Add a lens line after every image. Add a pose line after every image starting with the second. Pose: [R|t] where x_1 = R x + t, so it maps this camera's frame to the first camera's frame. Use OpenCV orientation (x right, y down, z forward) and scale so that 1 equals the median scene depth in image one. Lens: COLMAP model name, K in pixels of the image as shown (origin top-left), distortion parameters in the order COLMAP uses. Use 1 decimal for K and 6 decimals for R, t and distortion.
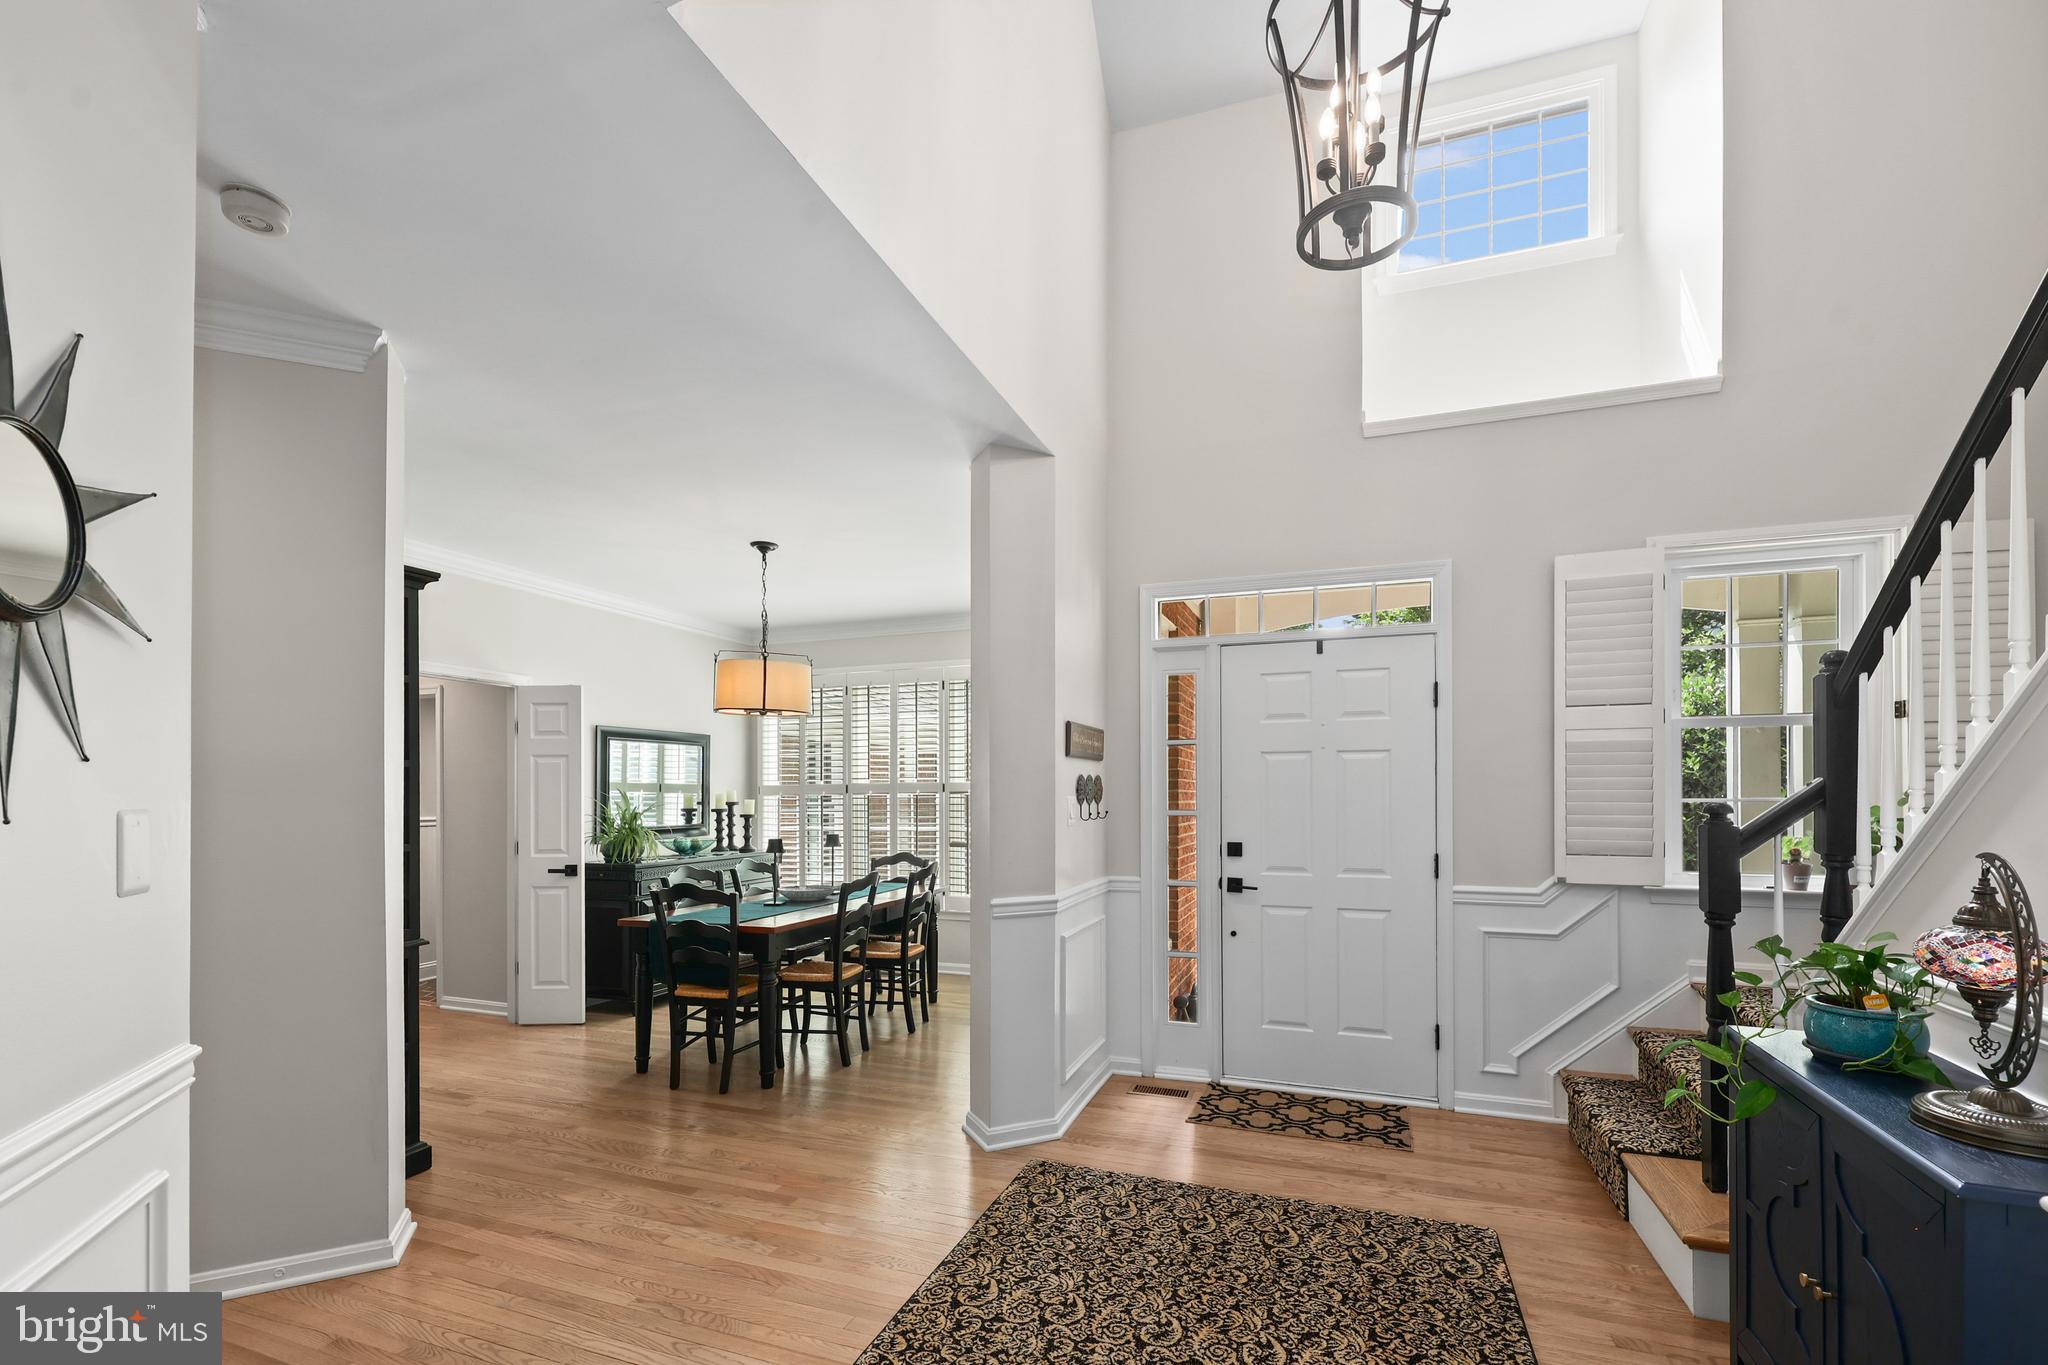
lens RADIAL K [[846.7, 0, 1051.2], [0, 846.7, 784.3], [0, 0, 1]] dist [0.001835, -0.000562]
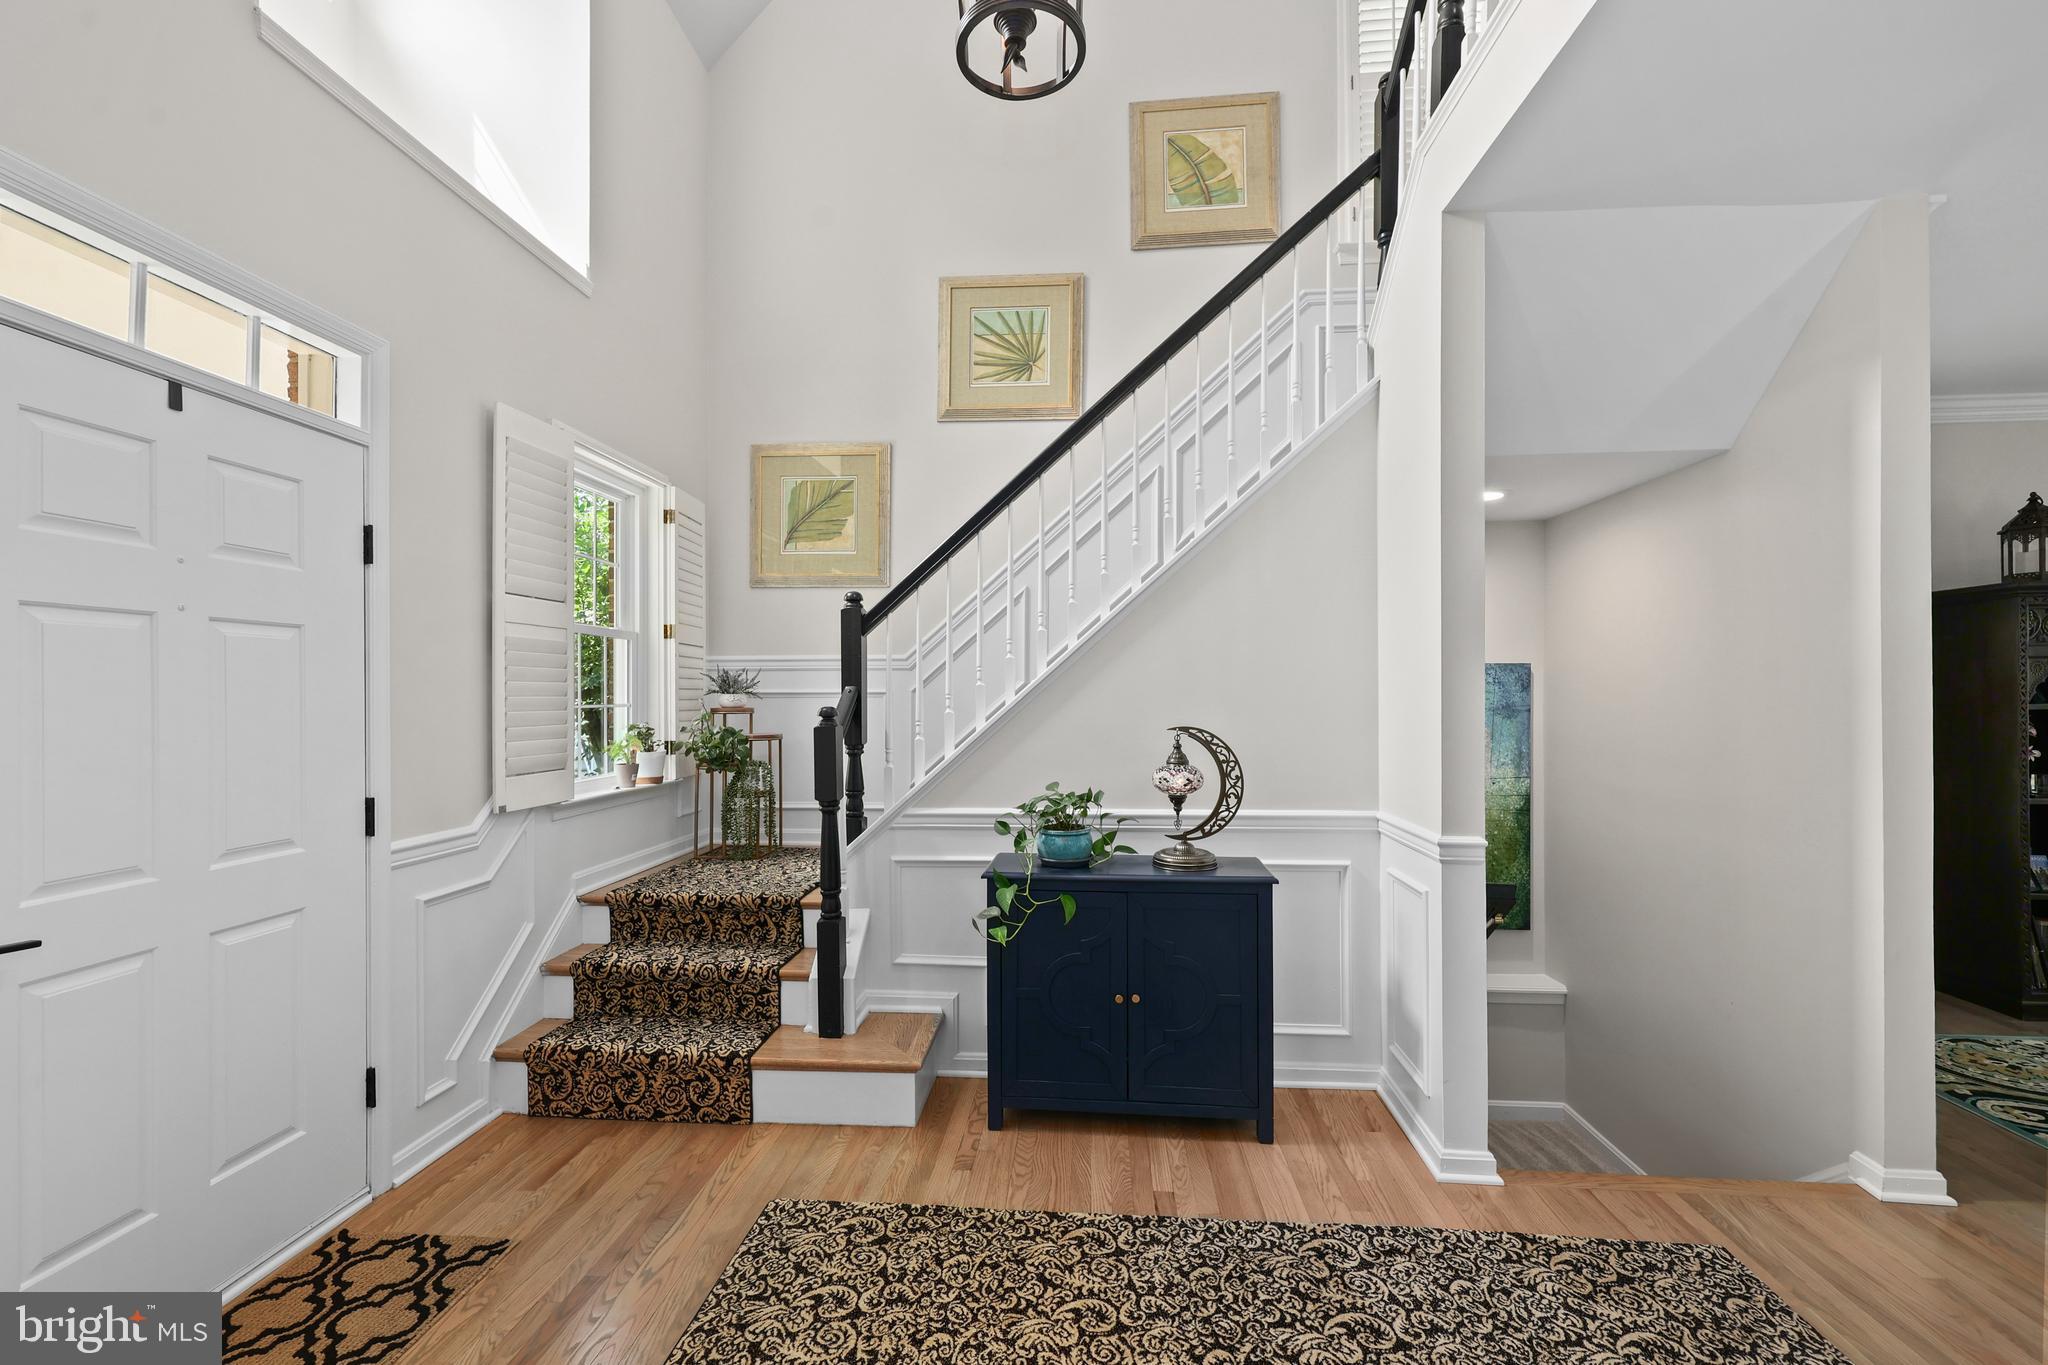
lens RADIAL K [[846.7, 0, 1020.1], [0, 846.7, 696.0], [0, 0, 1]] dist [0.001835, -0.000562]
pose [[-0.242870, -0.001760, 0.970057, -0.285326], [-0.005715, 0.999984, 0.000383, 0.003831], [-0.970042, -0.005451, -0.242876, 0.718837]]
